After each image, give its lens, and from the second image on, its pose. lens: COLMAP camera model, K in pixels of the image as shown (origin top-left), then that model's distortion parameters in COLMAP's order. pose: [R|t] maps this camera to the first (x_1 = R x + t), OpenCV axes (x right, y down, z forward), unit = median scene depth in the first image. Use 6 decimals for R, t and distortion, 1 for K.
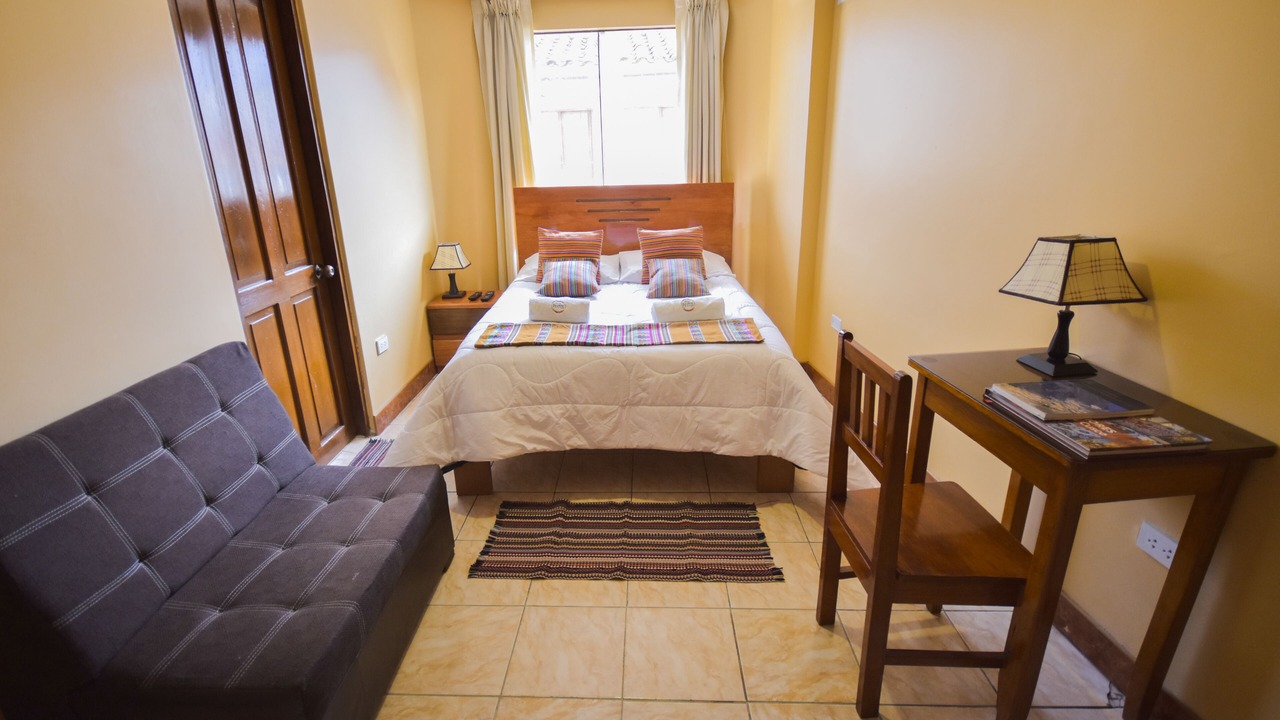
lens RADIAL K [[588.4, 0, 641.0], [0, 588.4, 353.1], [0, 0, 1]] dist [-0.000823, -0.000072]
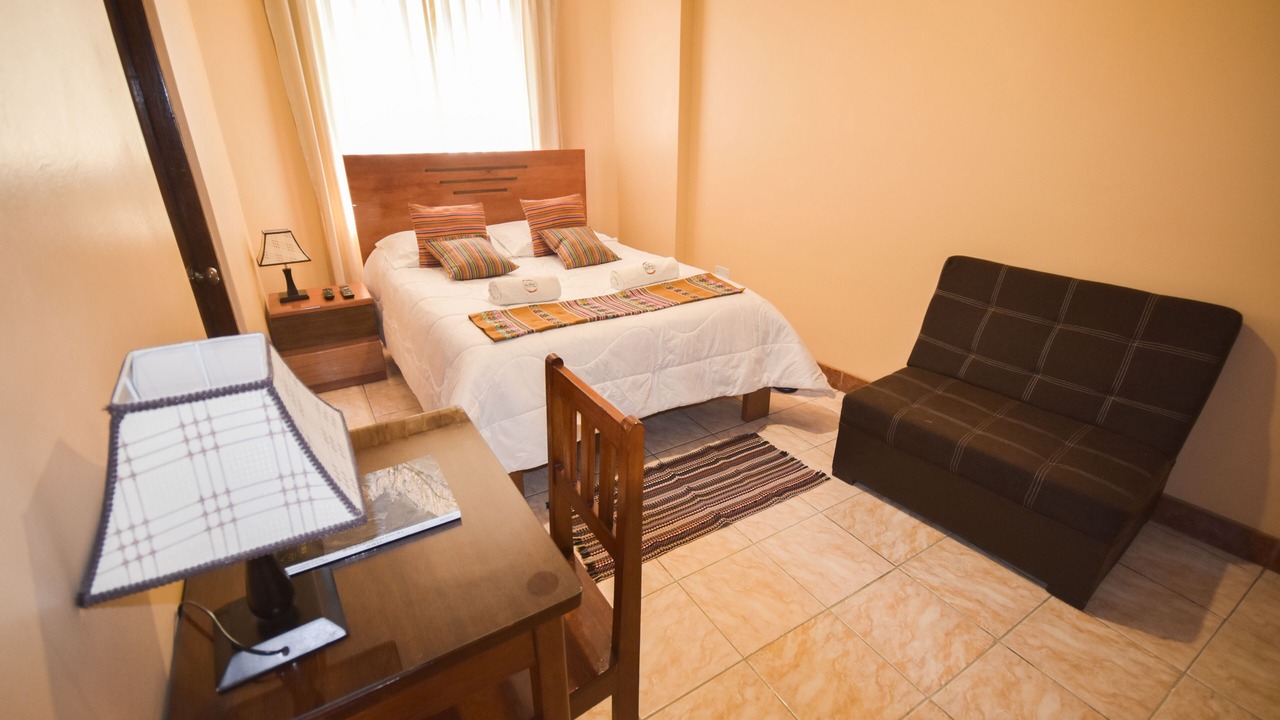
lens RADIAL K [[565.2, 0, 640.0], [0, 565.2, 360.0], [0, 0, 1]] dist [-0.000080, 0.000037]
pose [[0.825224, -0.195798, 0.529781, -0.558780], [0.160140, 0.980608, 0.112971, -0.043696], [-0.541627, -0.008387, 0.840577, 0.194291]]
